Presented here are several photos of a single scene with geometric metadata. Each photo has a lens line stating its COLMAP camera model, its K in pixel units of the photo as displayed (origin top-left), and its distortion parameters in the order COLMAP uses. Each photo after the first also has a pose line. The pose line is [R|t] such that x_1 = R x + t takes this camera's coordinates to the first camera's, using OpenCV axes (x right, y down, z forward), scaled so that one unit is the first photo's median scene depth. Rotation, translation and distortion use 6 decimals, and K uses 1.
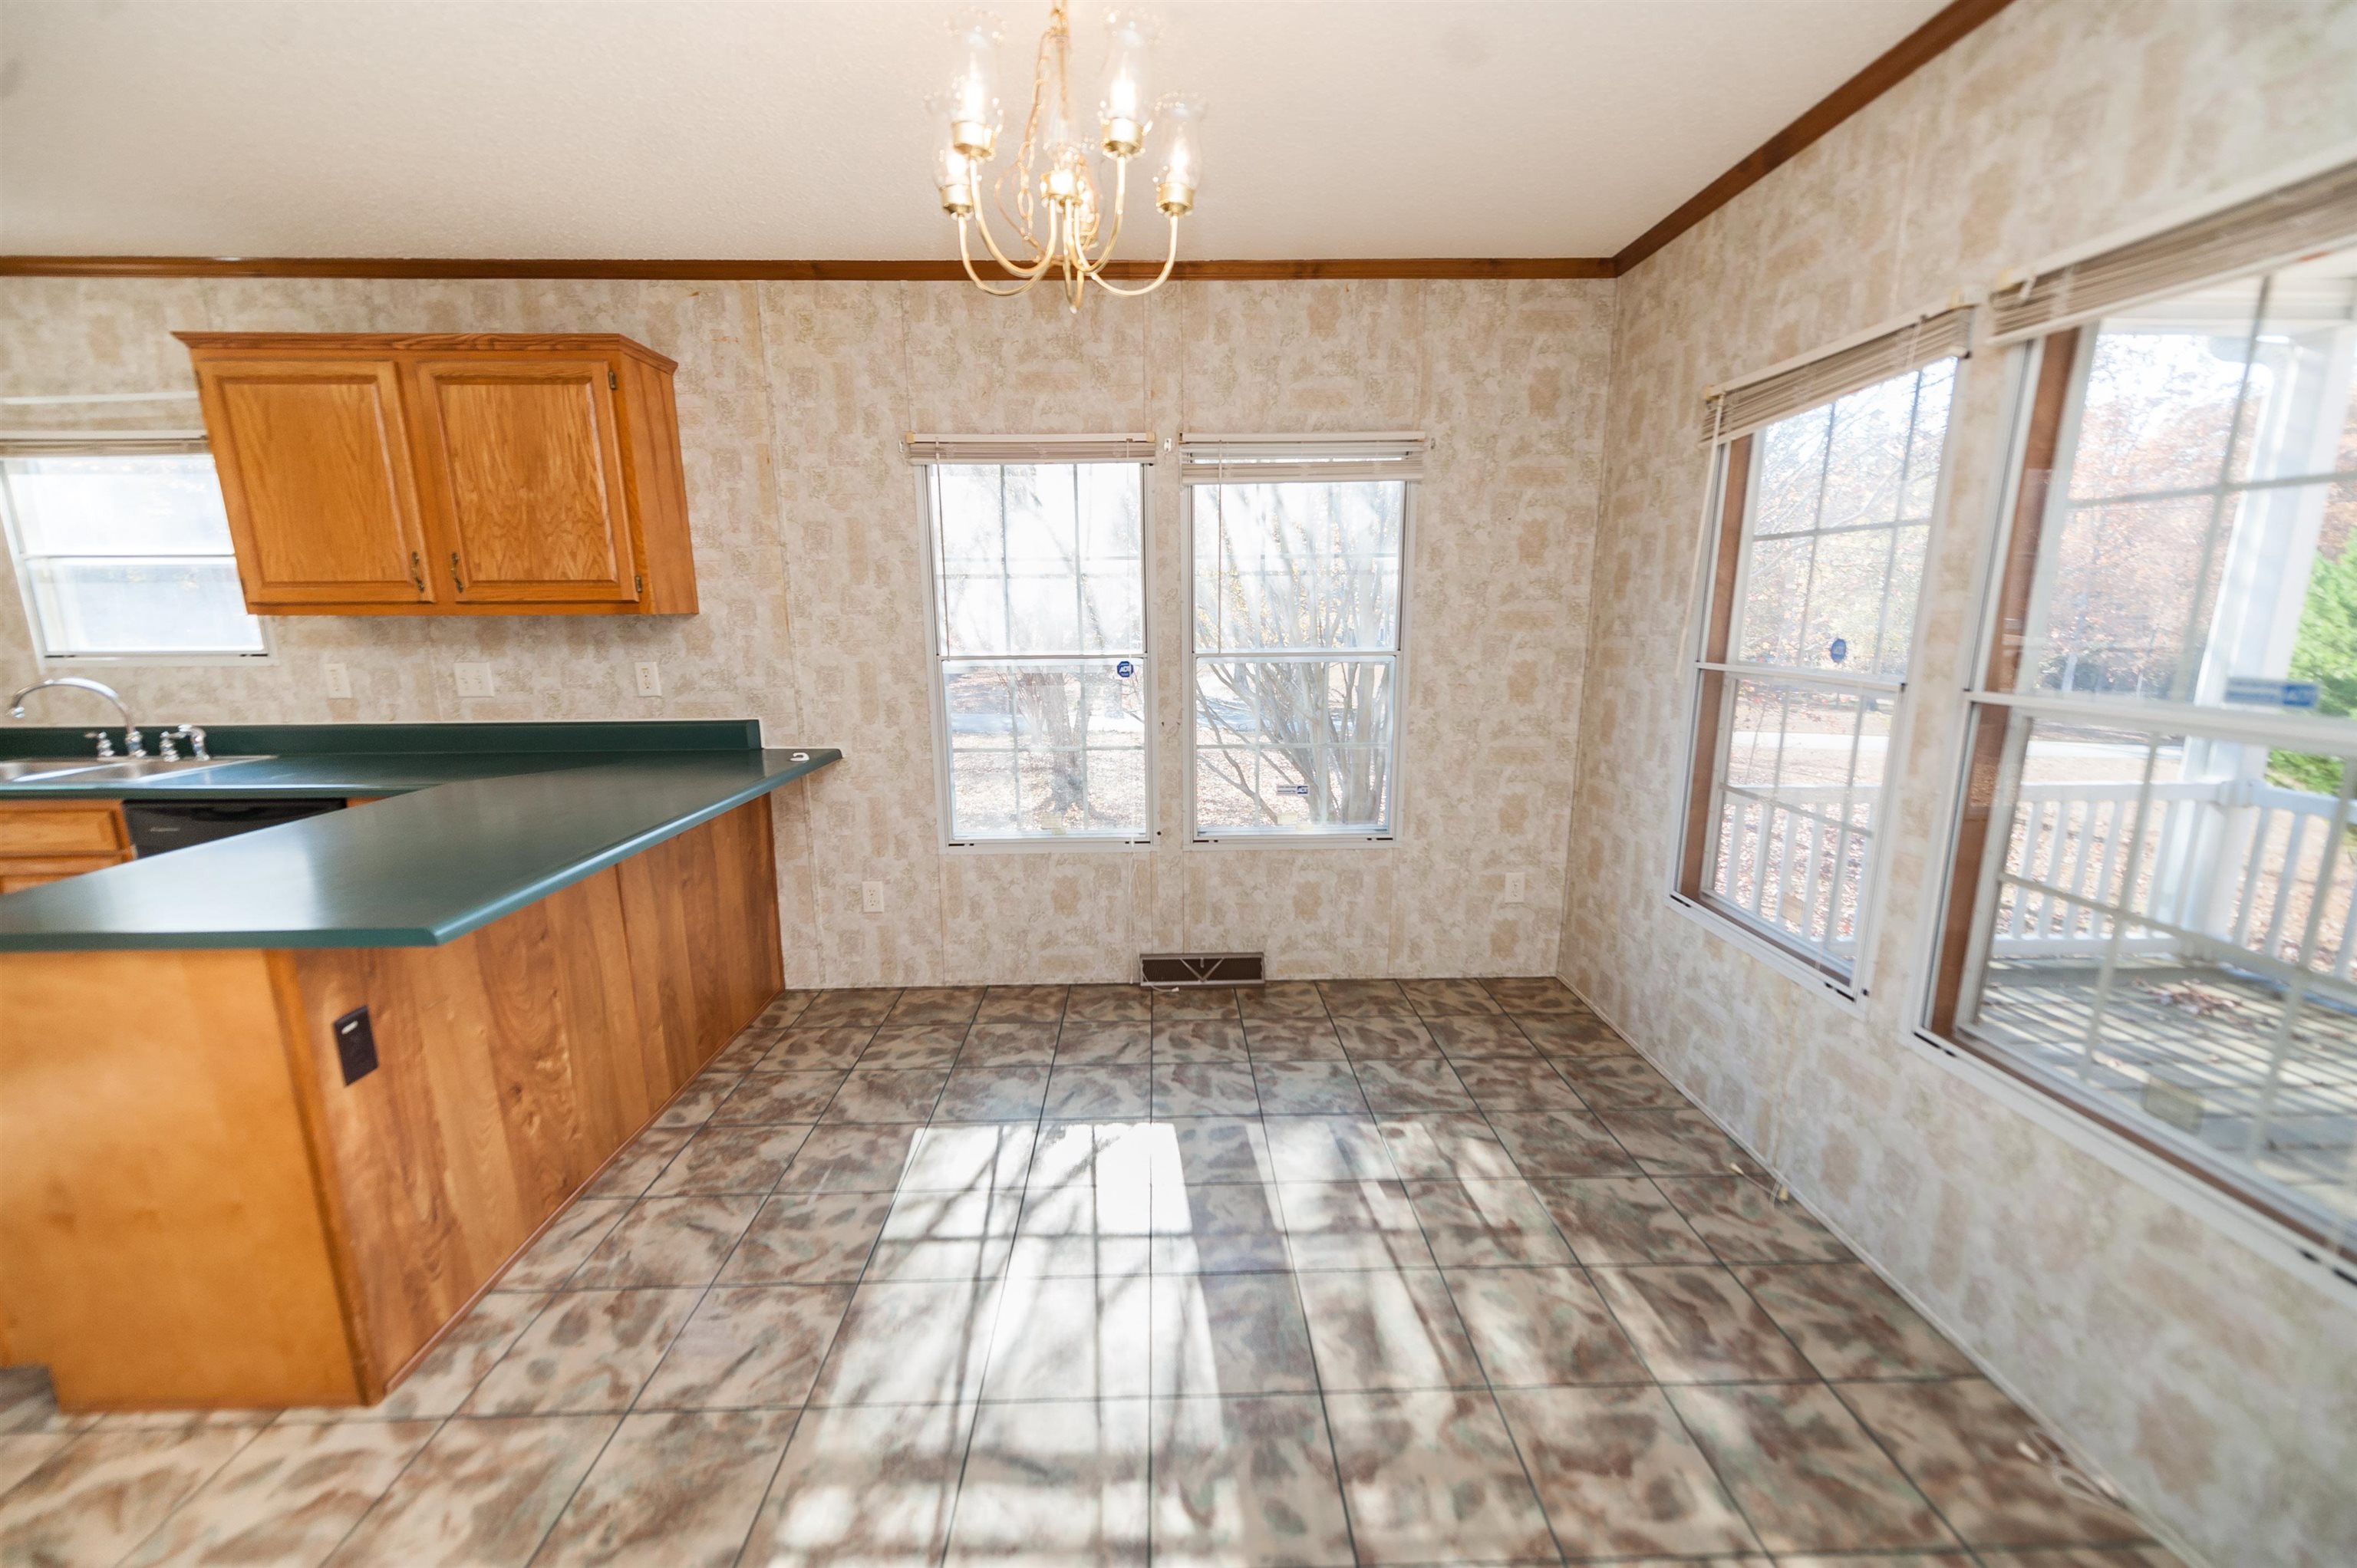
lens RADIAL K [[934.2, 0, 1176.4], [0, 934.2, 794.9], [0, 0, 1]] dist [0.011204, -0.000725]
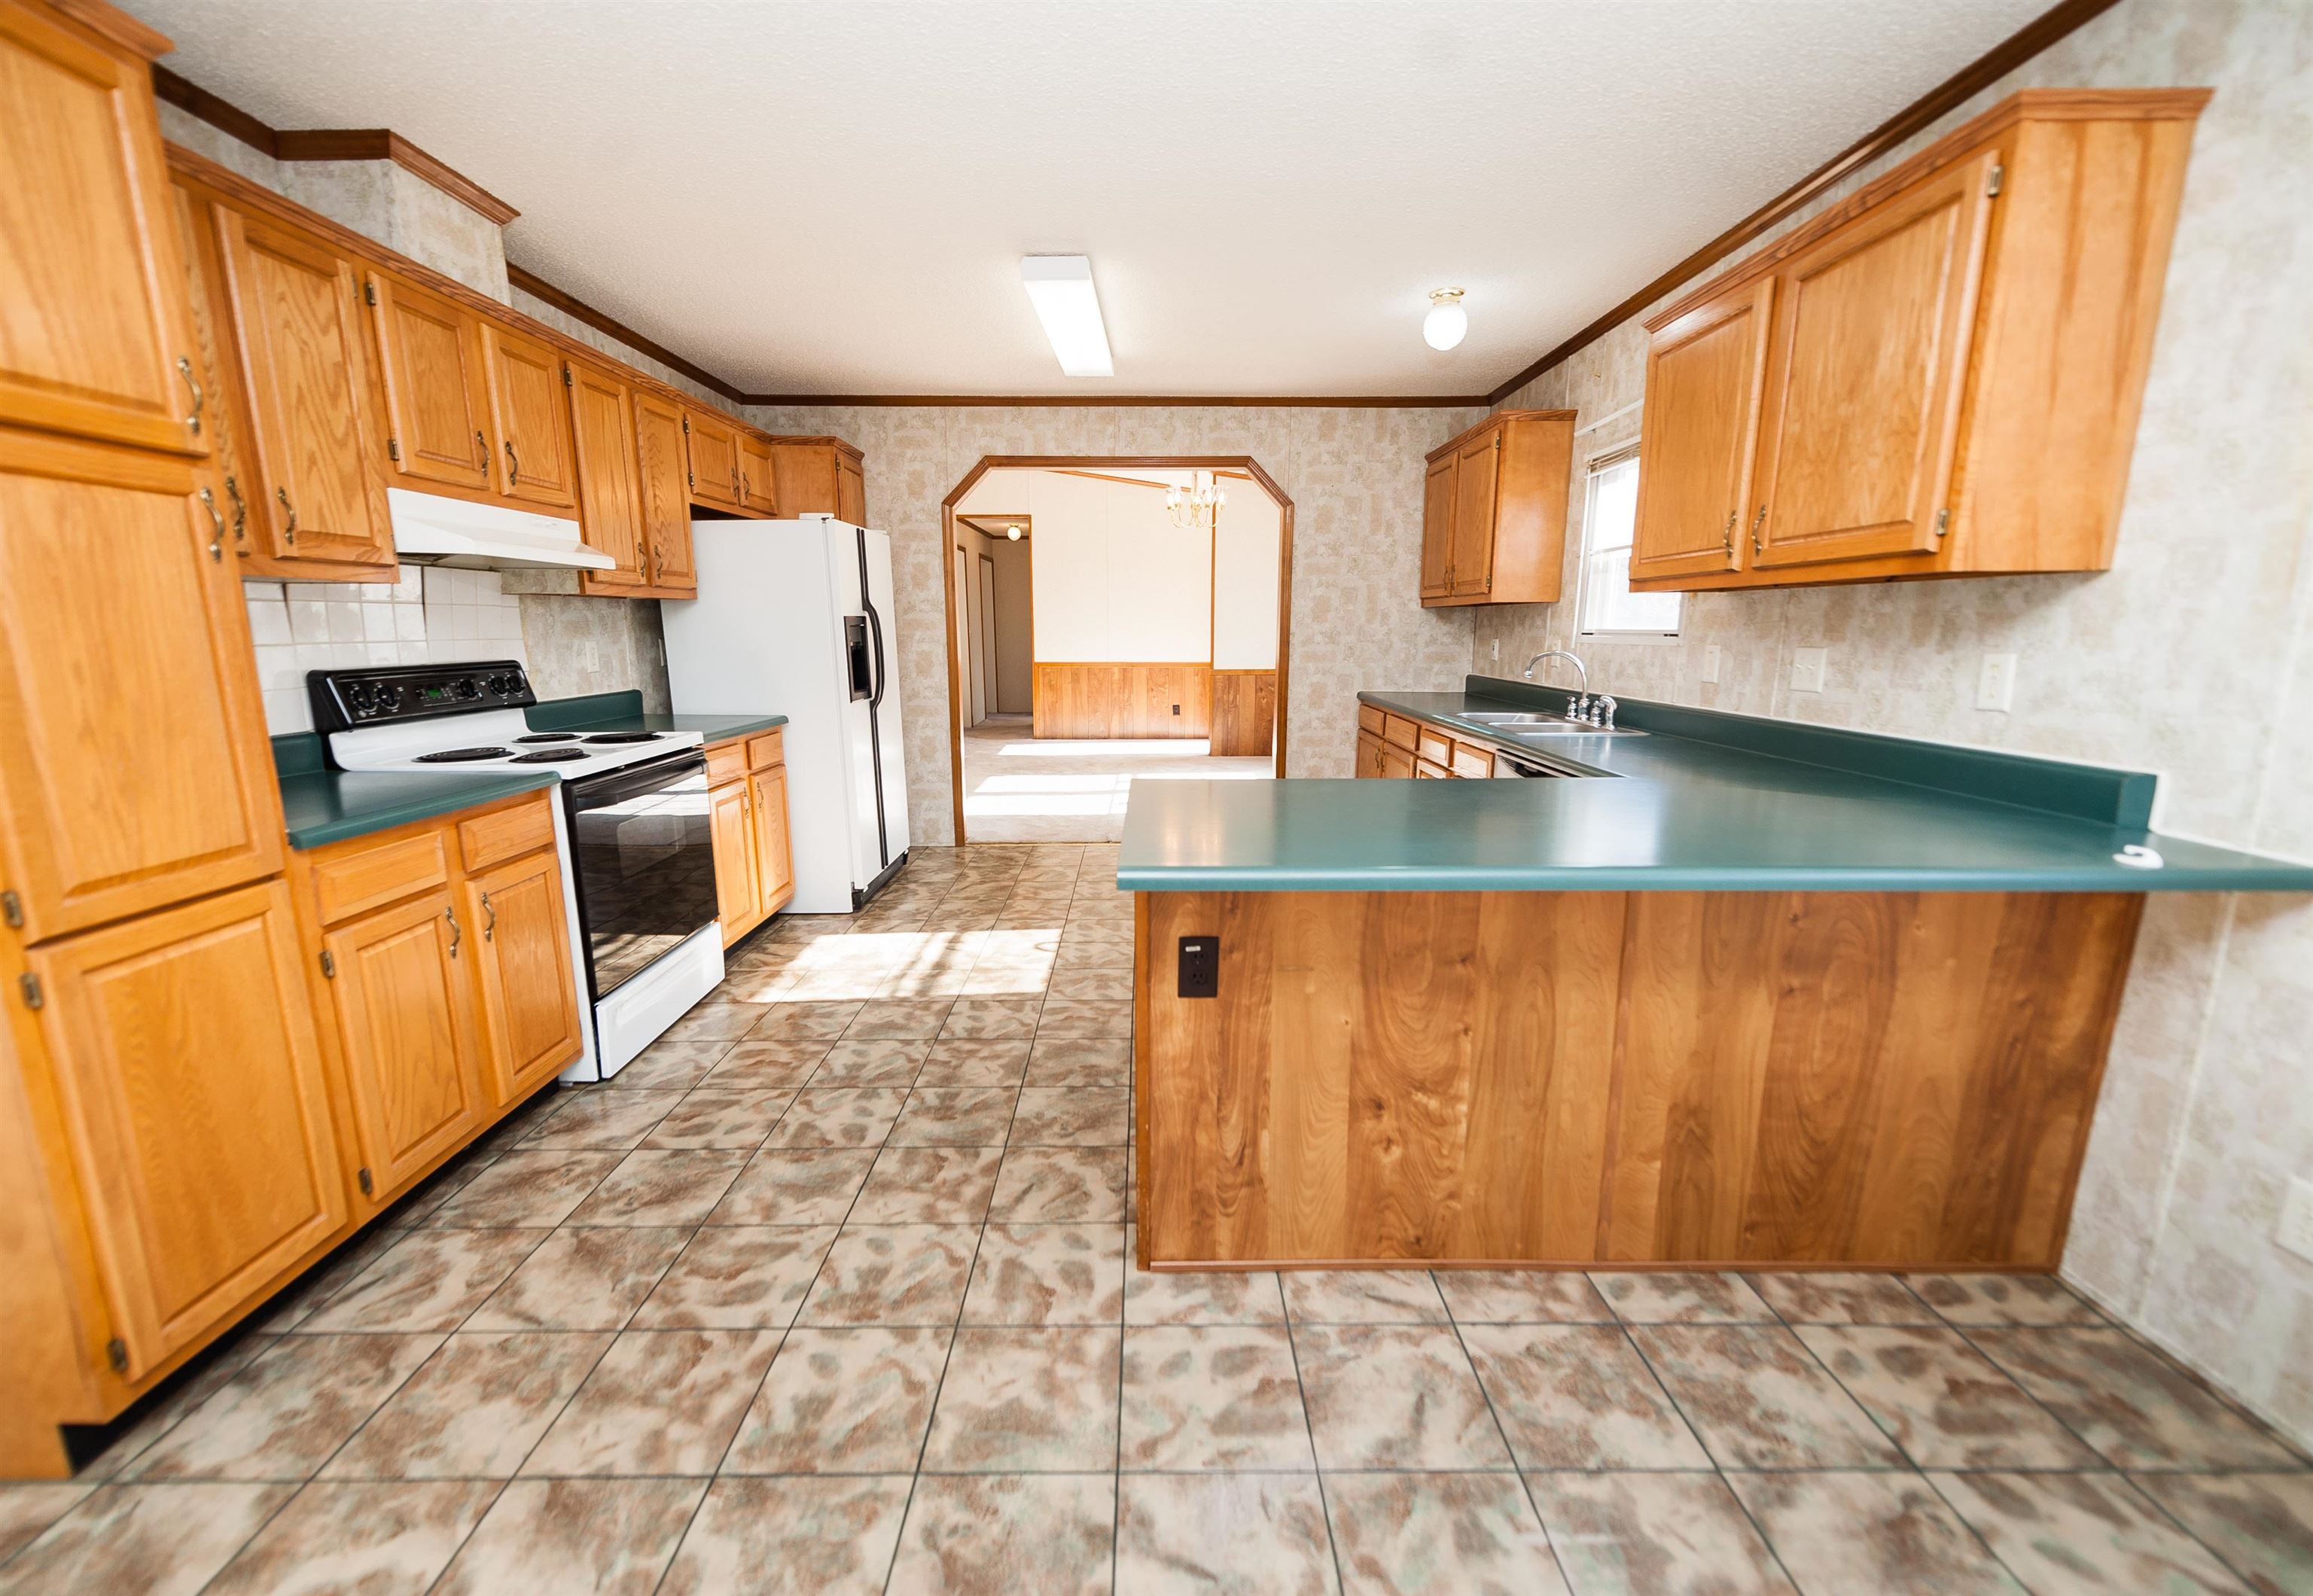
lens RADIAL K [[936.3, 0, 1146.8], [0, 936.3, 809.4], [0, 0, 1]] dist [0.002519, -0.000444]
pose [[-0.021610, 0.198550, -0.979852, 0.089581], [-0.198028, 0.959813, 0.198857, -0.068097], [0.979958, 0.198336, 0.018577, 0.562270]]
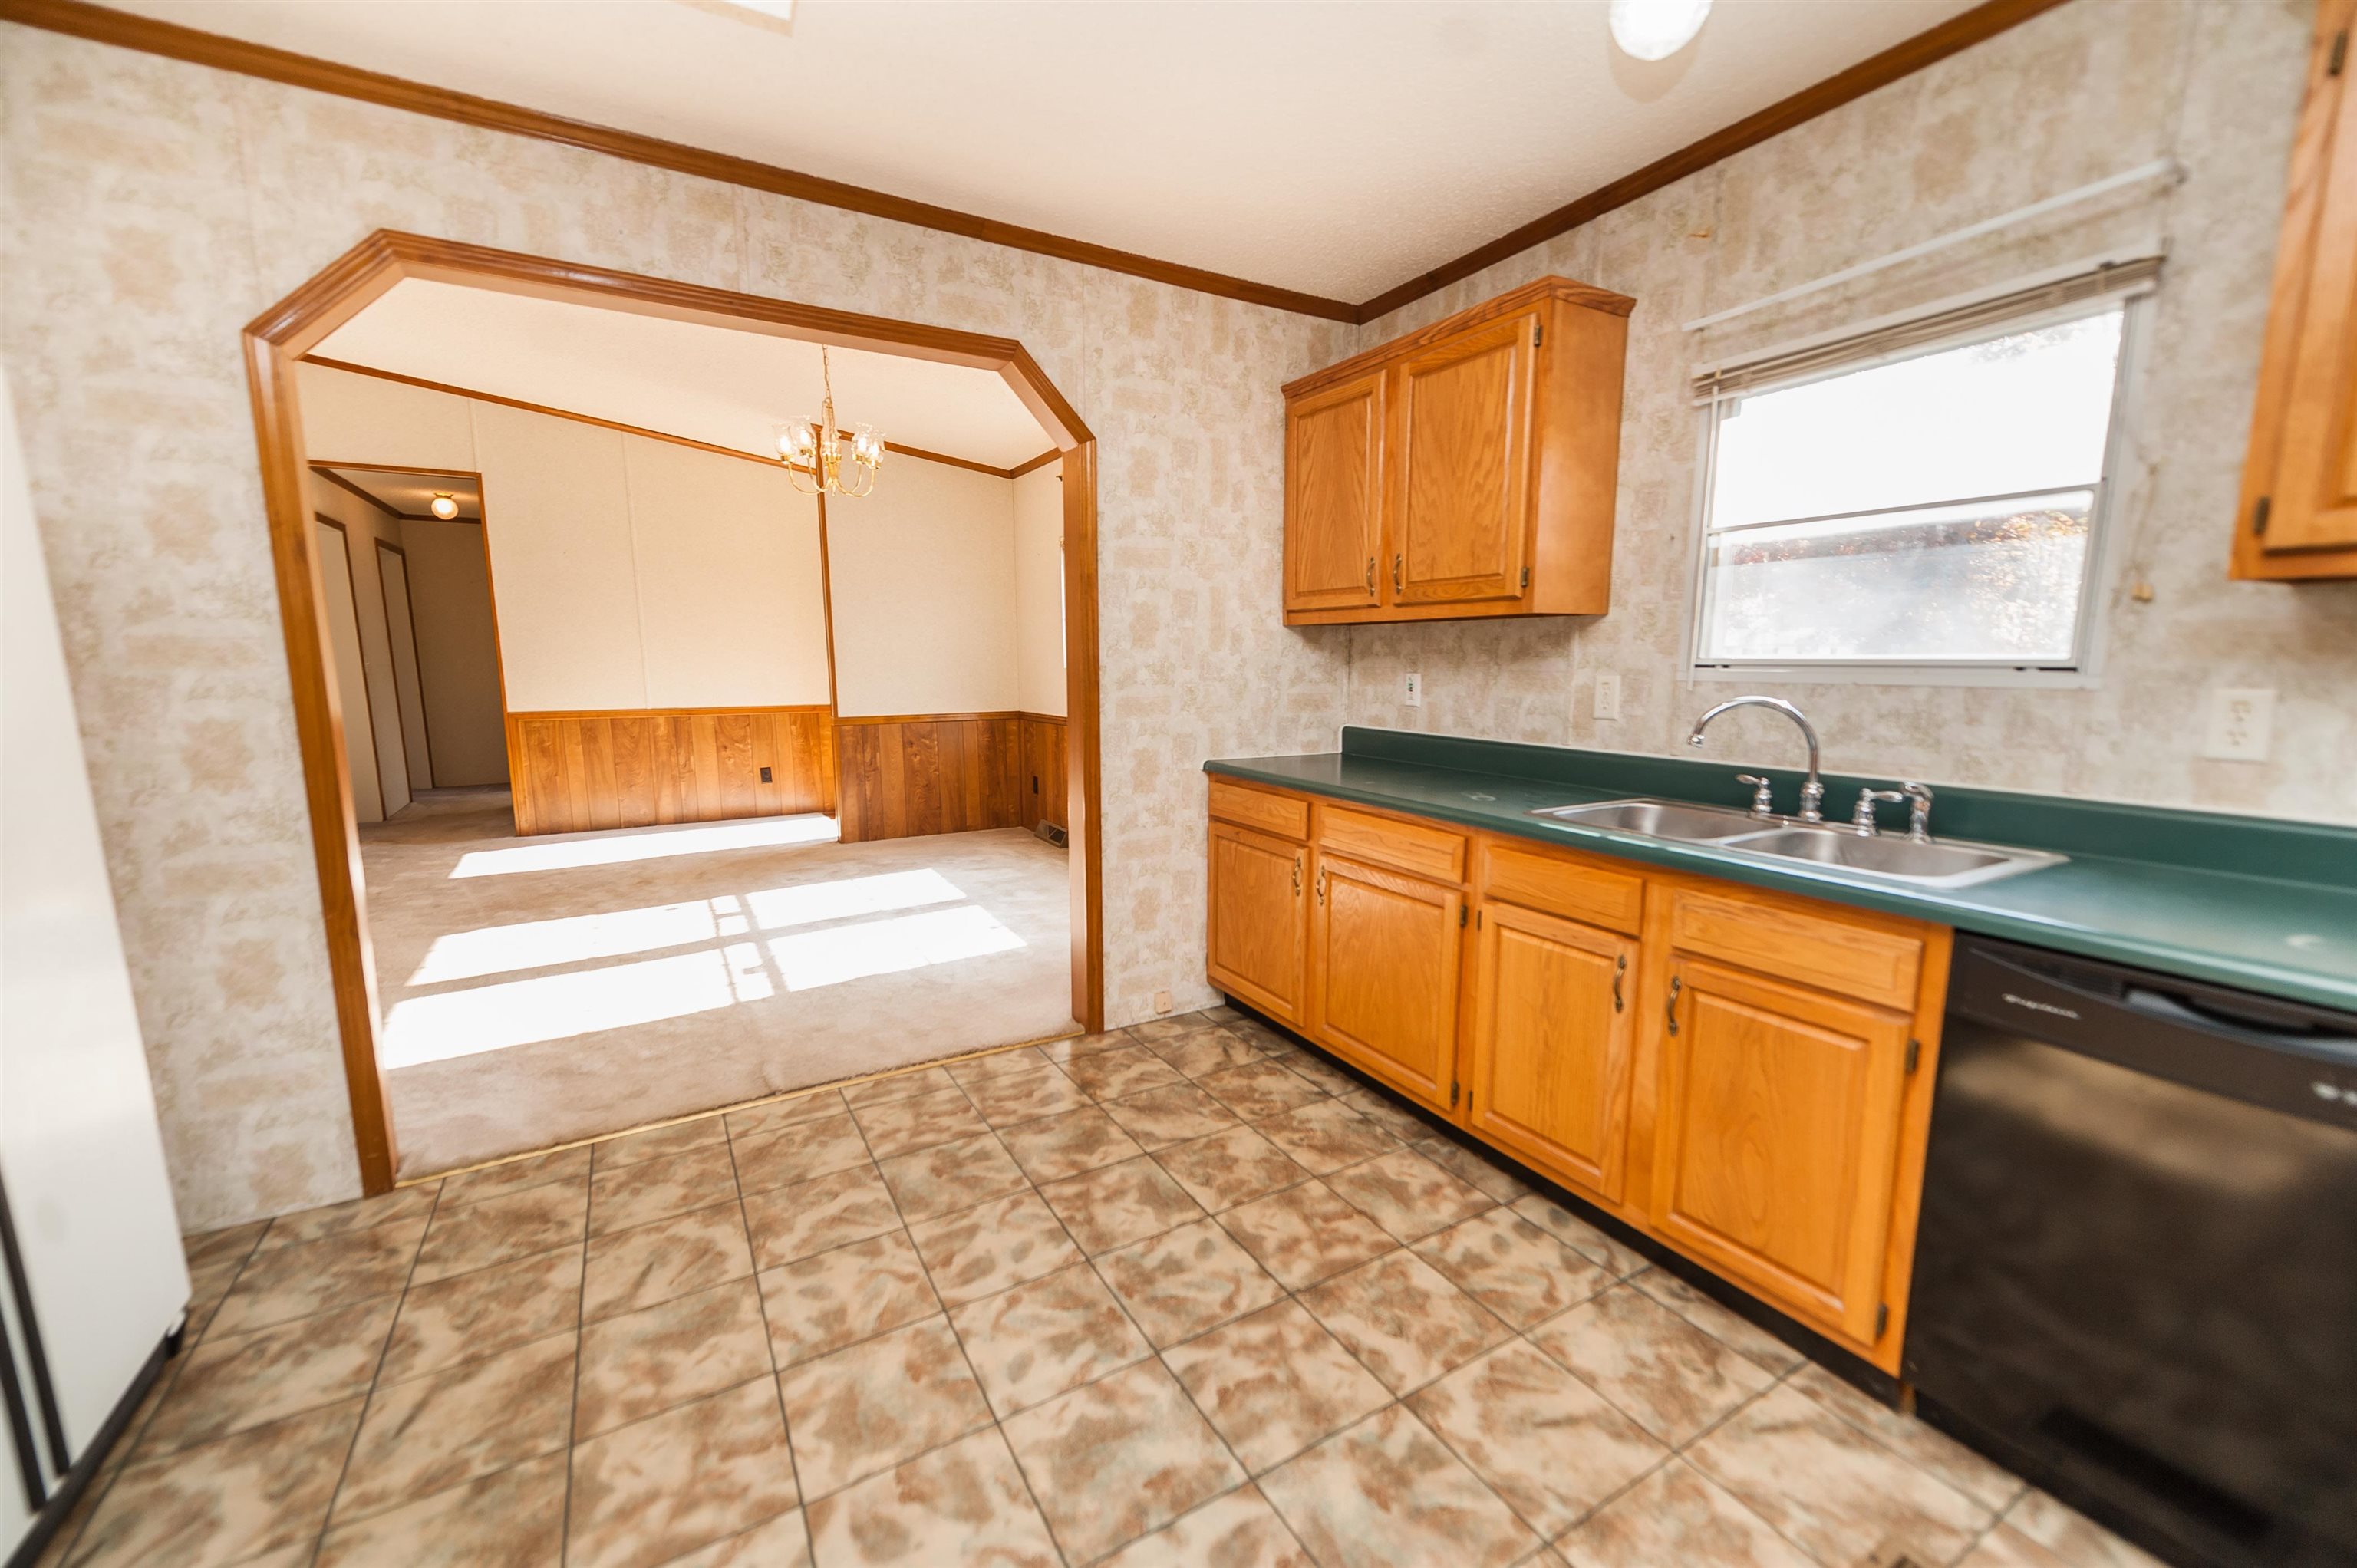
lens RADIAL K [[934.2, 0, 1176.4], [0, 934.2, 794.9], [0, 0, 1]] dist [0.011204, -0.000725]
pose [[0.480255, 0.136894, -0.866380, -0.898643], [-0.176534, 0.982619, 0.057403, -0.020782], [0.859180, 0.125377, 0.496074, 0.360442]]
